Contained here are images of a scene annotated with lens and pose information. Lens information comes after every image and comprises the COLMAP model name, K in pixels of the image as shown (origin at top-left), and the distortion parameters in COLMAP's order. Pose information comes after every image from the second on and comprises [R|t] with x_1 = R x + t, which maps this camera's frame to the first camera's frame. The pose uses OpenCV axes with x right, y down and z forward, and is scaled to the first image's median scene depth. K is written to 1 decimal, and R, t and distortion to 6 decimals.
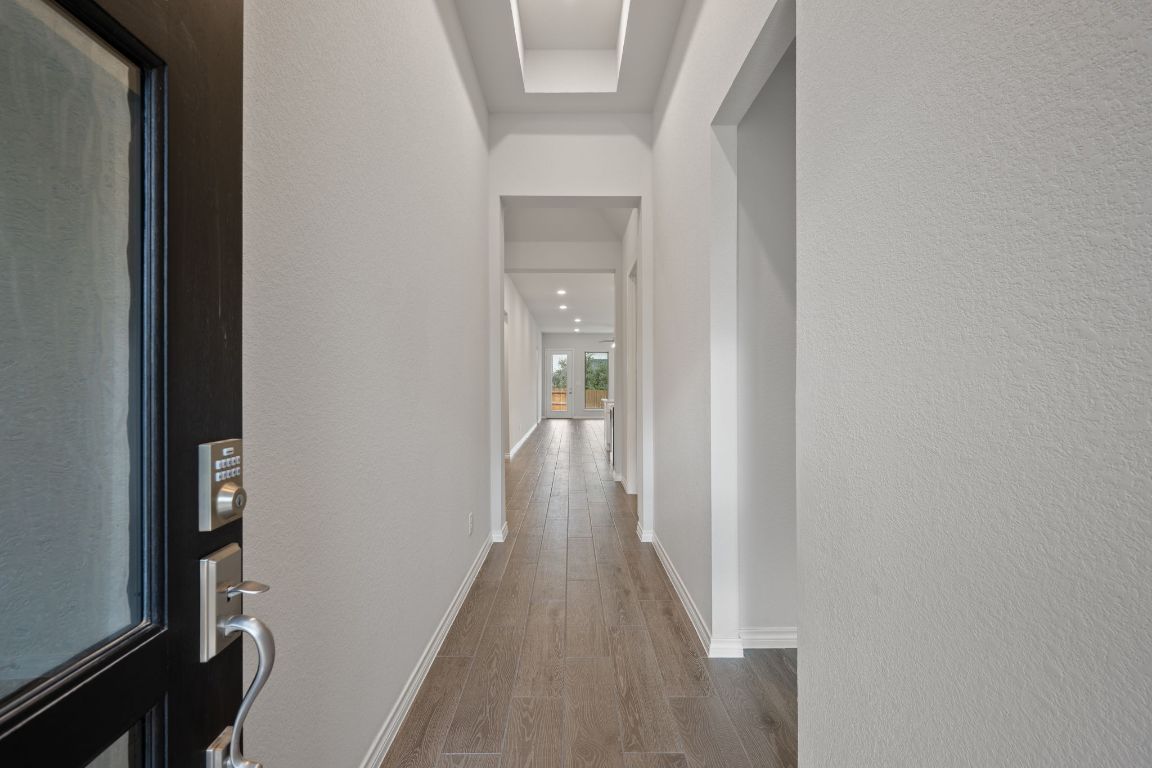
lens RADIAL K [[448.6, 0, 576.0], [0, 448.6, 384.0], [0, 0, 1]] dist [-0.001474, 0.000042]
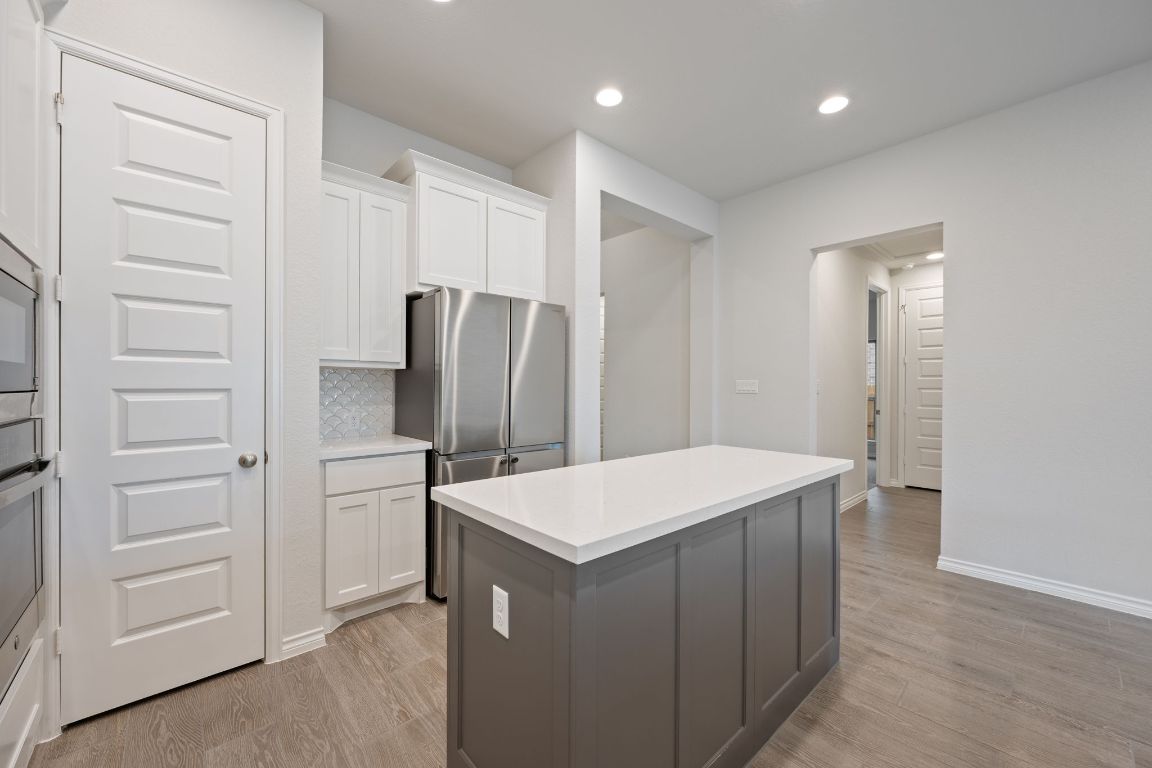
lens RADIAL K [[448.6, 0, 576.0], [0, 448.6, 384.0], [0, 0, 1]] dist [-0.001474, 0.000042]
pose [[-0.730127, -0.002319, -0.683308, 0.444286], [-0.005353, 0.999983, 0.002327, -0.017719], [0.683291, 0.005357, -0.730127, 1.996398]]
